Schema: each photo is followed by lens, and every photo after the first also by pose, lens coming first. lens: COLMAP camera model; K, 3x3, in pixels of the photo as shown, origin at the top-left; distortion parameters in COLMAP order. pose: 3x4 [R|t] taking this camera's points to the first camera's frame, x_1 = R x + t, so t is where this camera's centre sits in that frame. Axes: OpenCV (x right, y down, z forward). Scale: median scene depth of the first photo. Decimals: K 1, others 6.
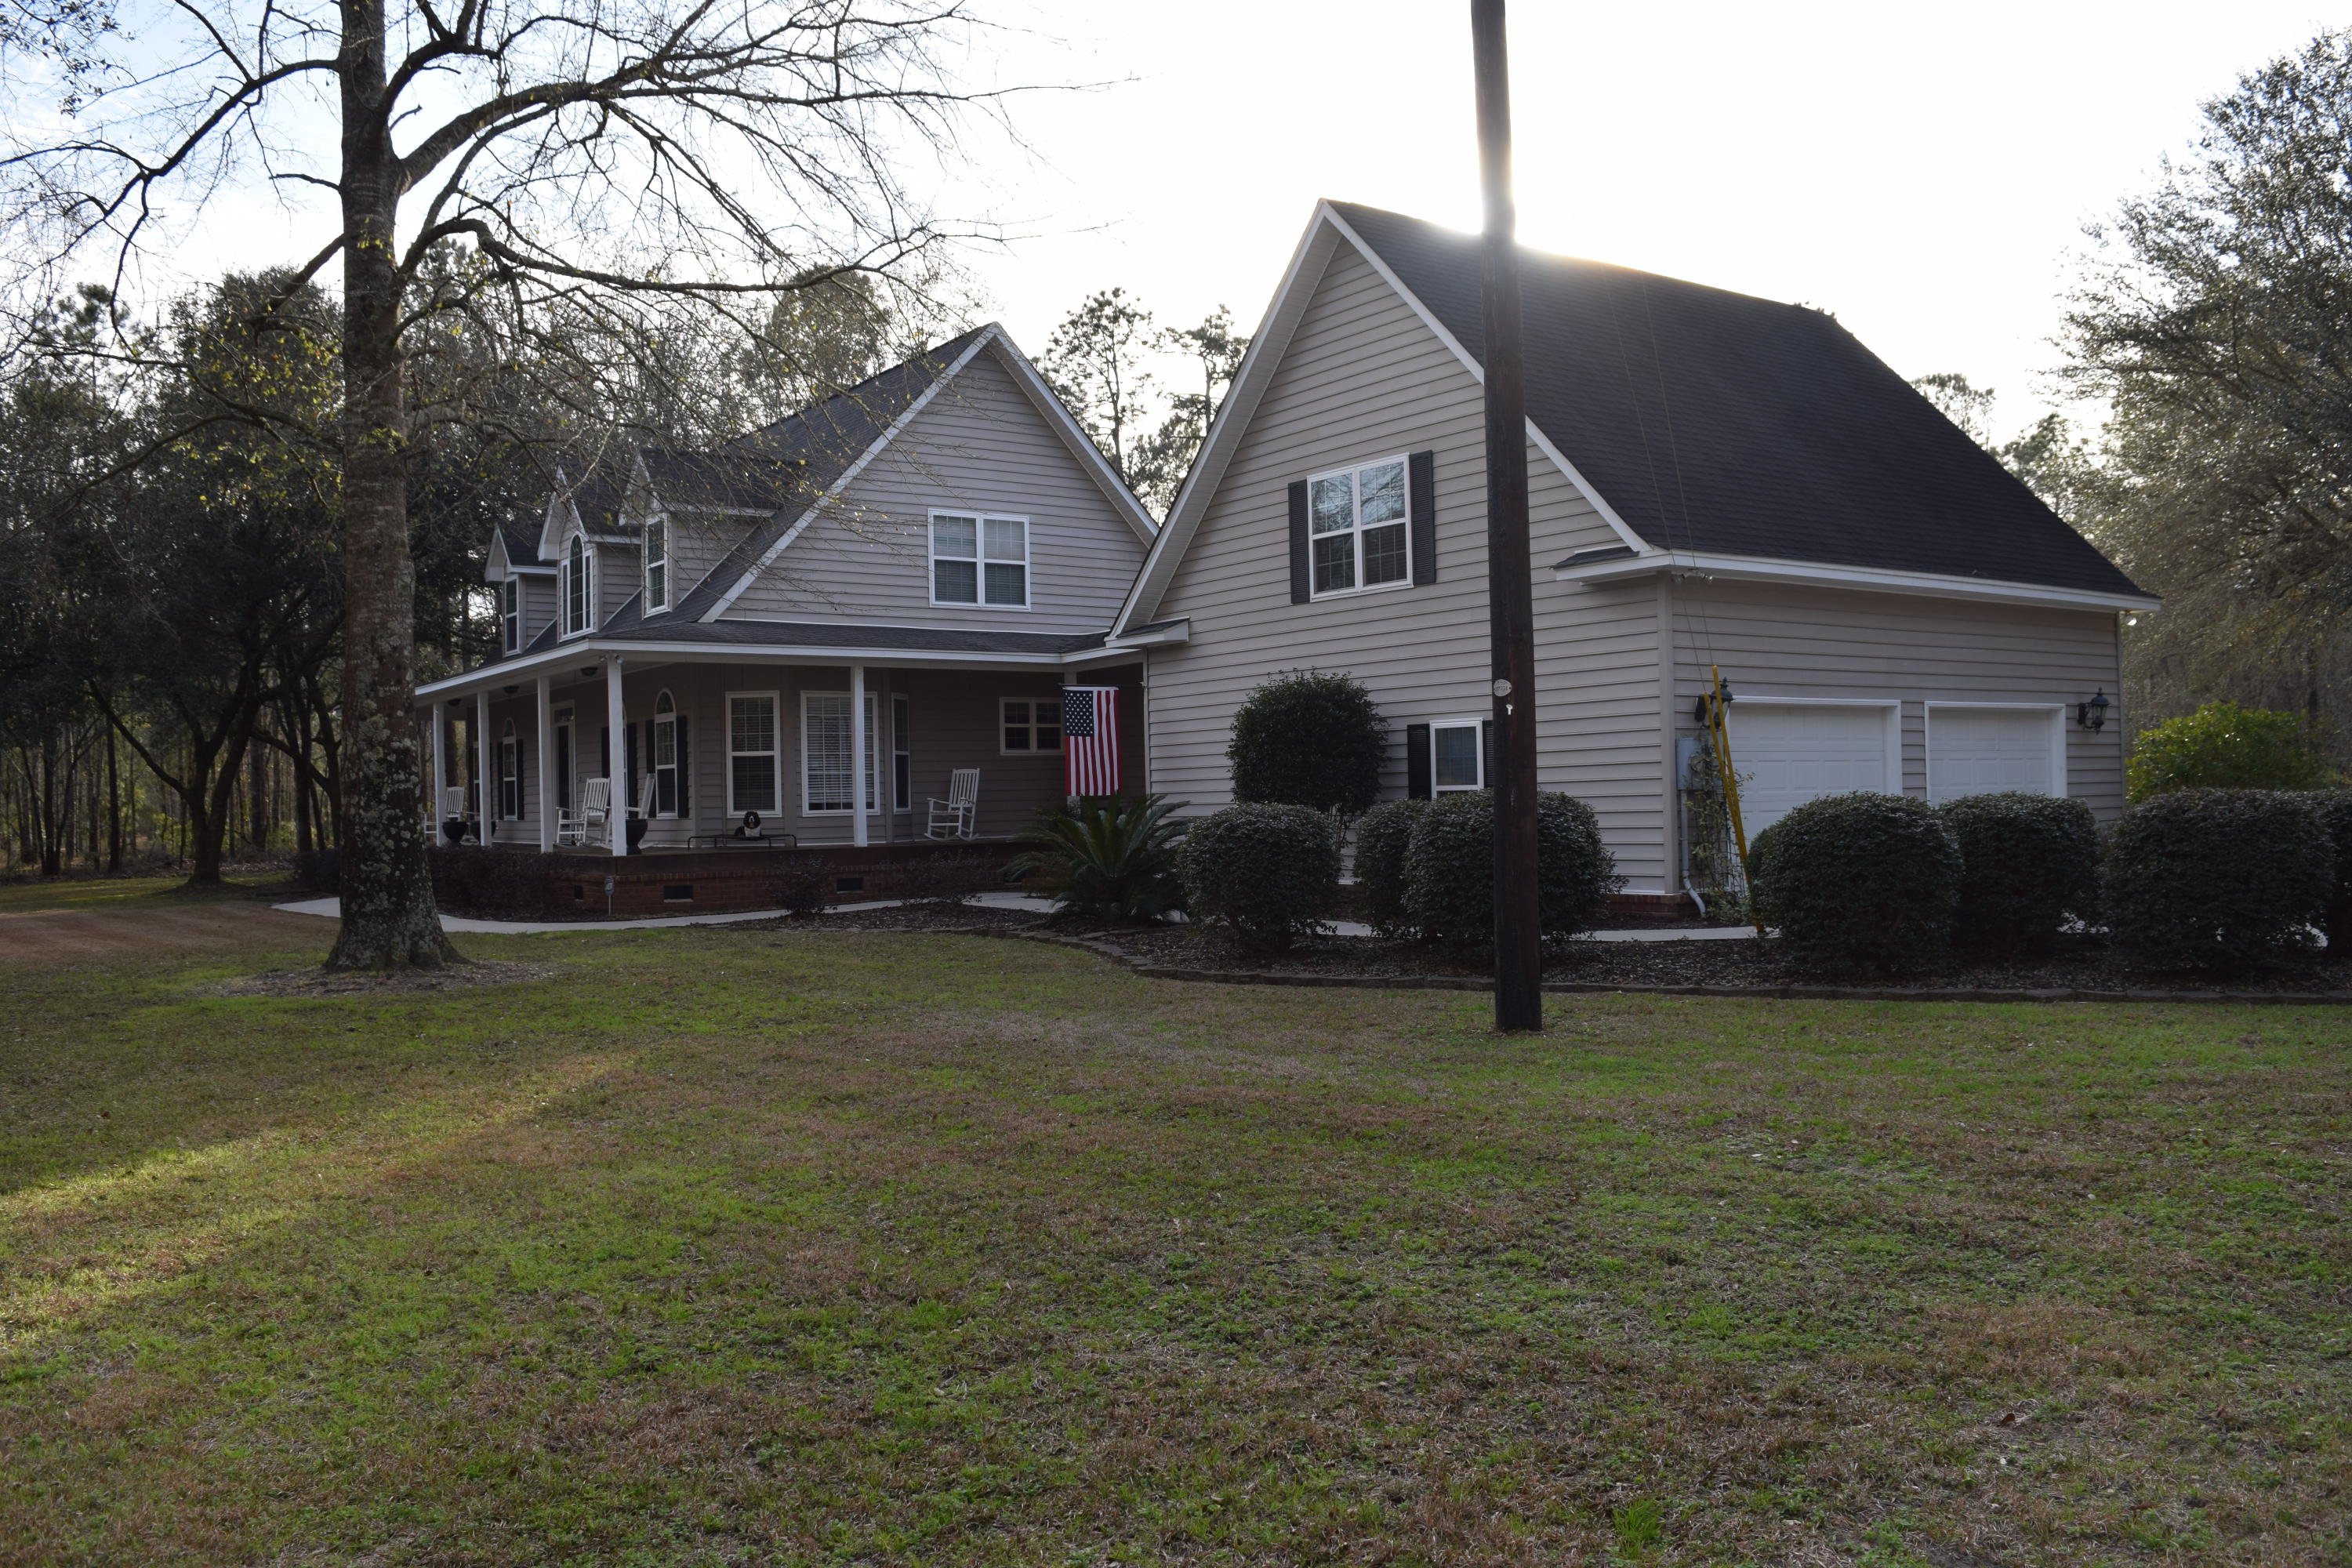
lens RADIAL K [[1874.9, 0, 1172.9], [0, 1874.9, 785.9], [0, 0, 1]] dist [-0.083601, -0.000961]
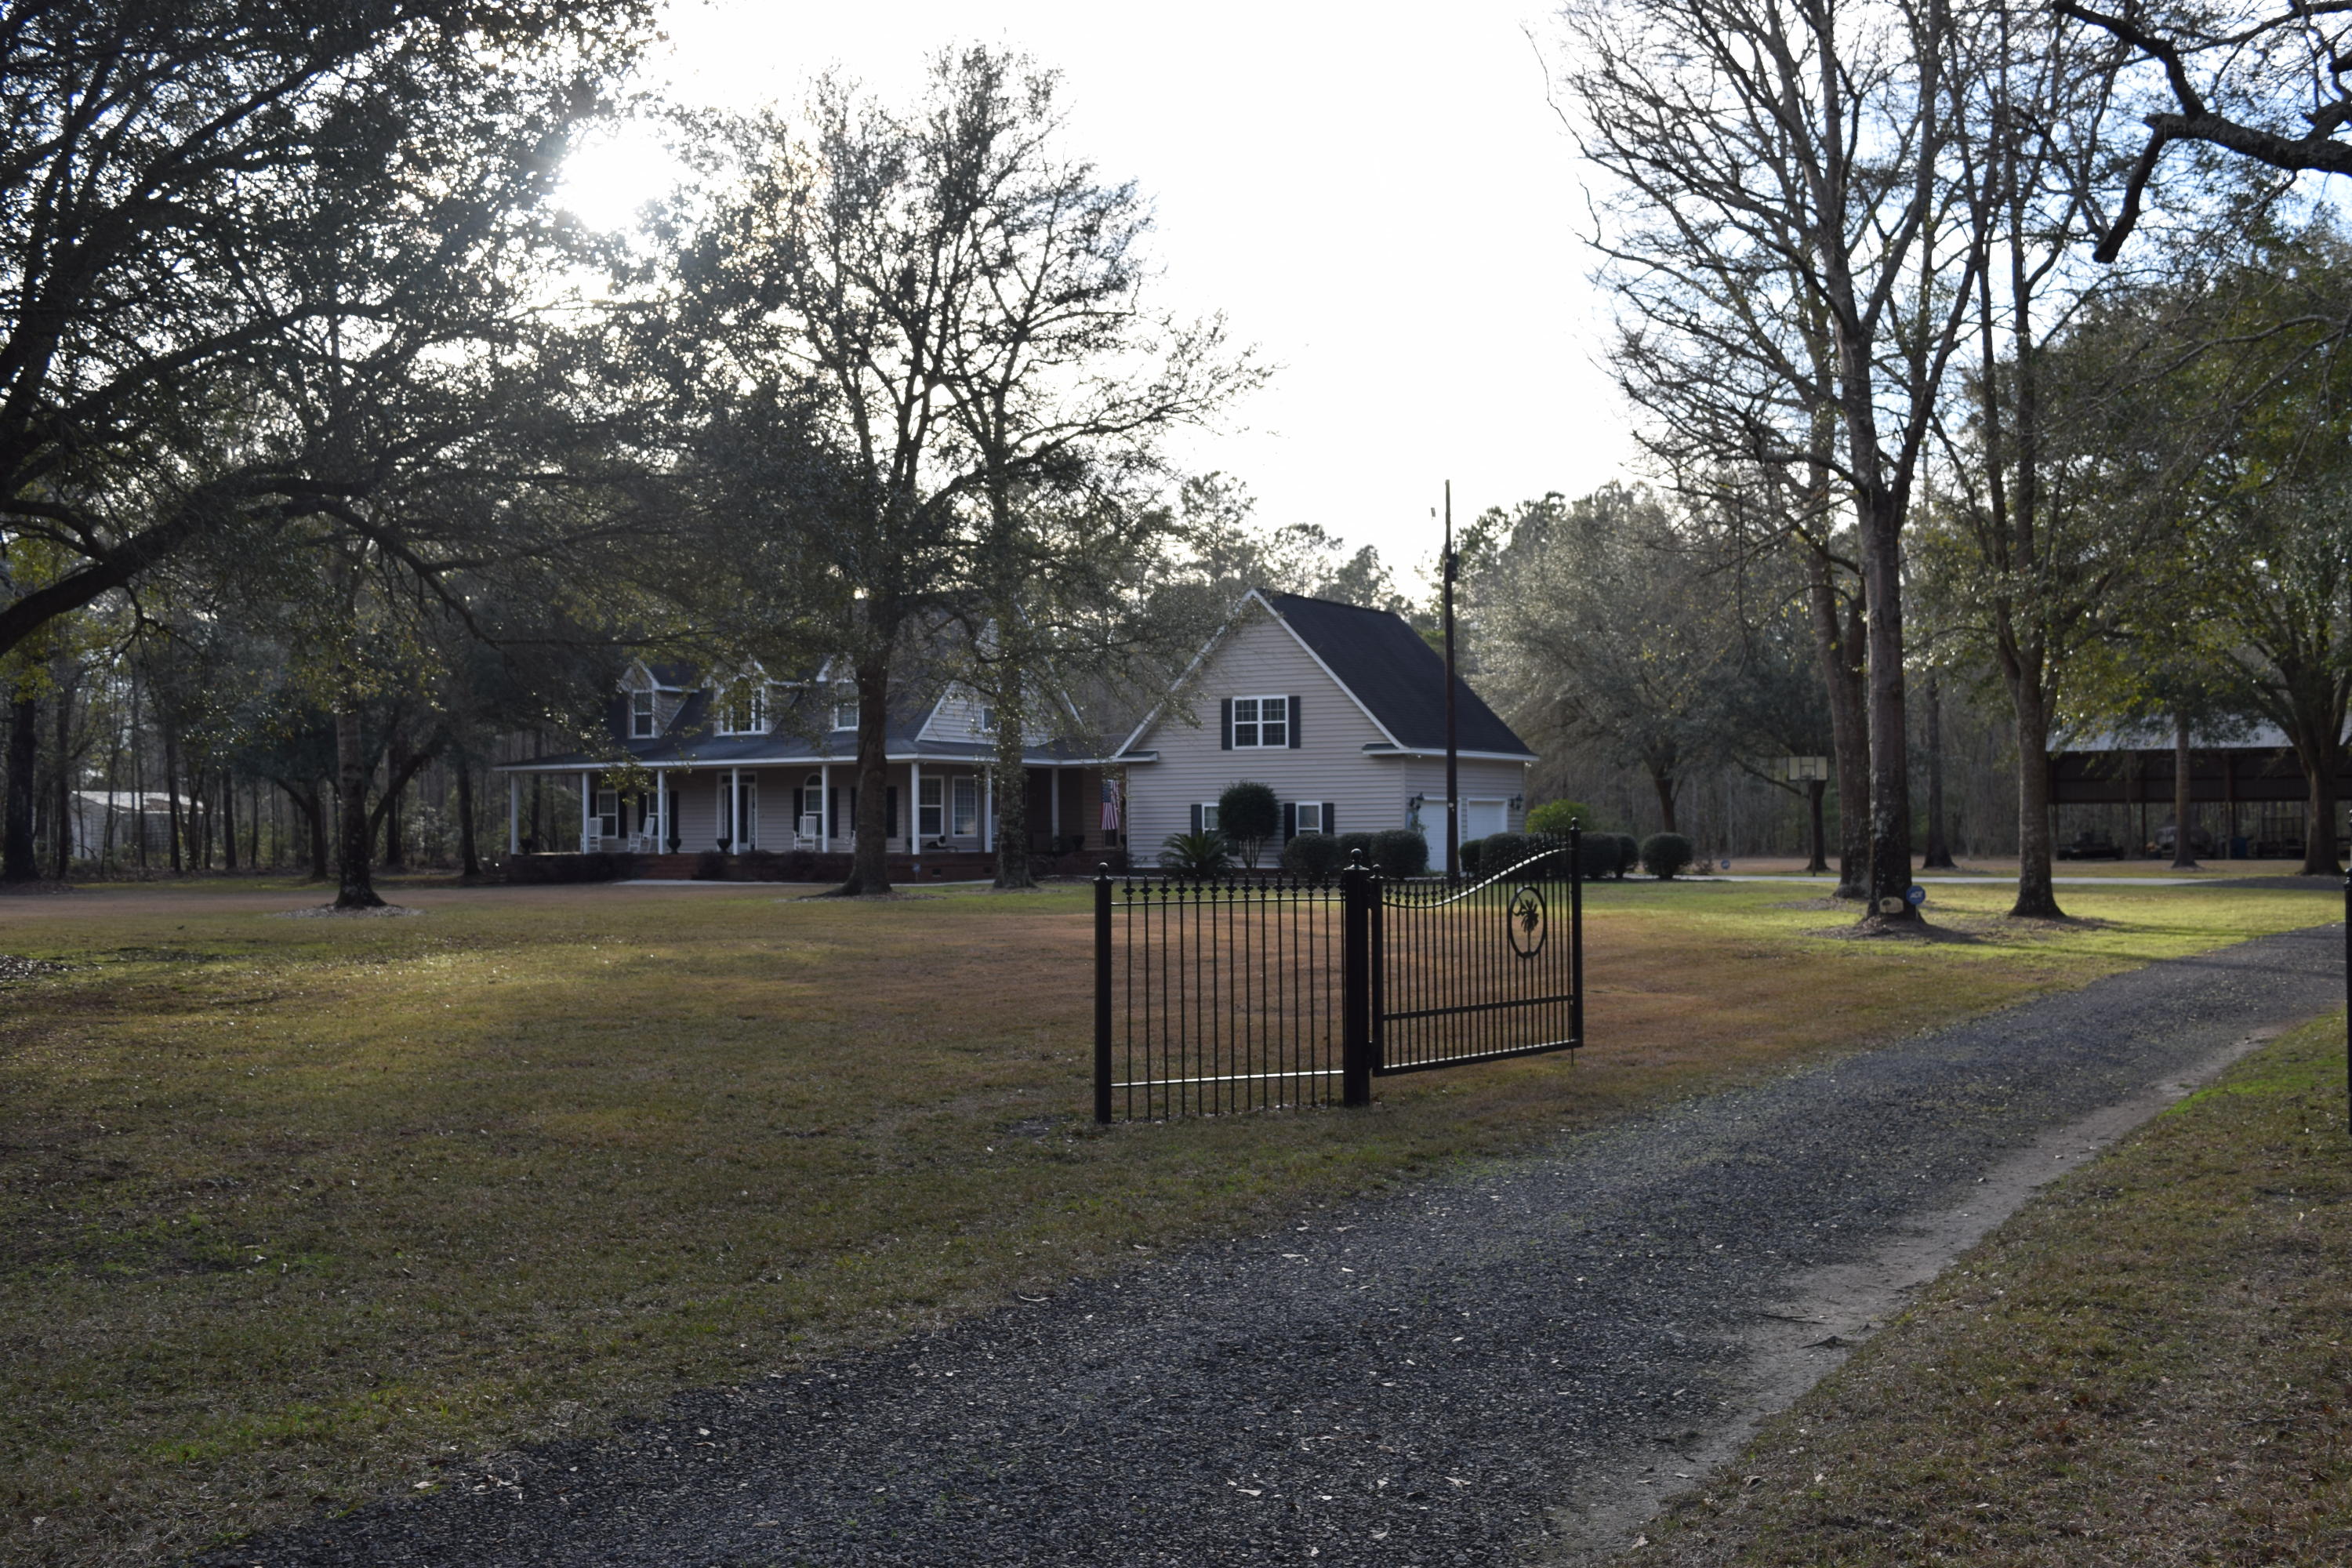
lens RADIAL K [[2297.4, 0, 1170.2], [0, 2297.4, 780.8], [0, 0, 1]] dist [-0.064510, 0.000000]
pose [[0.914193, 0.027058, 0.404376, -1.174544], [-0.017599, 0.999478, -0.027092, 0.021955], [-0.404898, 0.017650, 0.914192, -1.634110]]
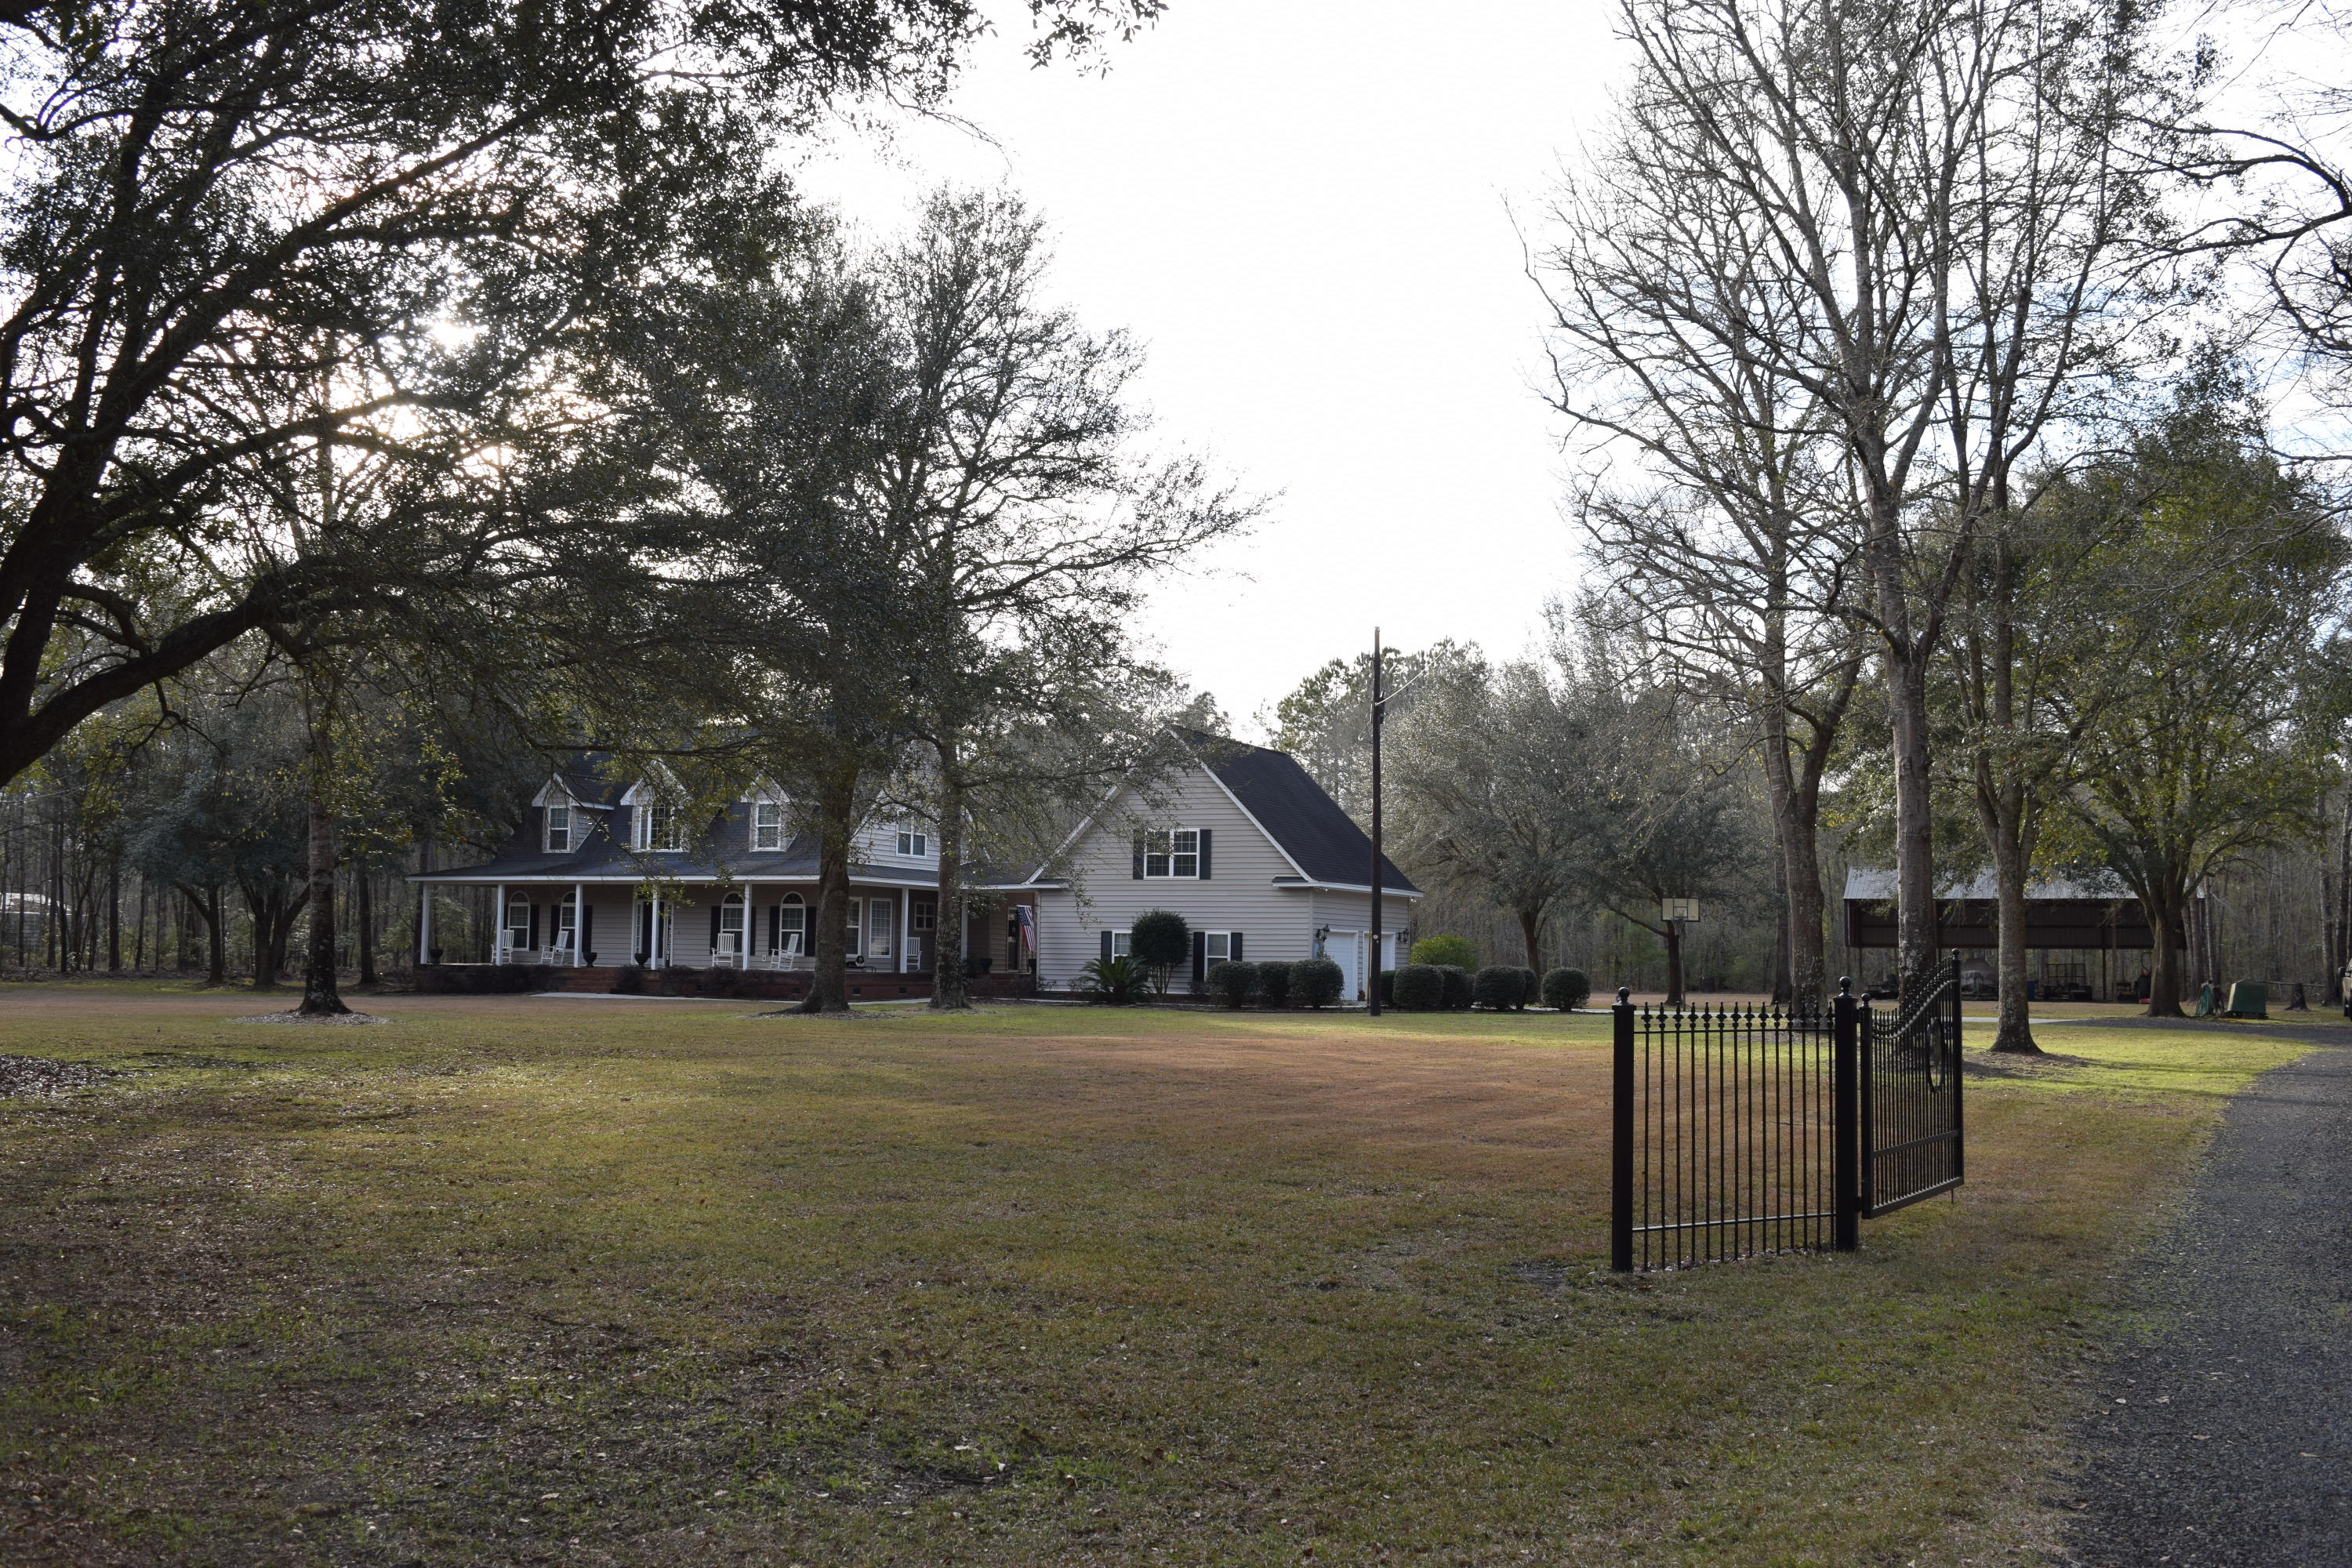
lens RADIAL K [[2133.6, 0, 1178.3], [0, 2133.6, 786.5], [0, 0, 1]] dist [-0.068361, 0.014377]
pose [[0.865675, 0.077262, 0.494608, -1.291959], [-0.038177, 0.995330, -0.088660, 0.028806], [-0.499148, 0.057868, 0.864582, -1.475494]]
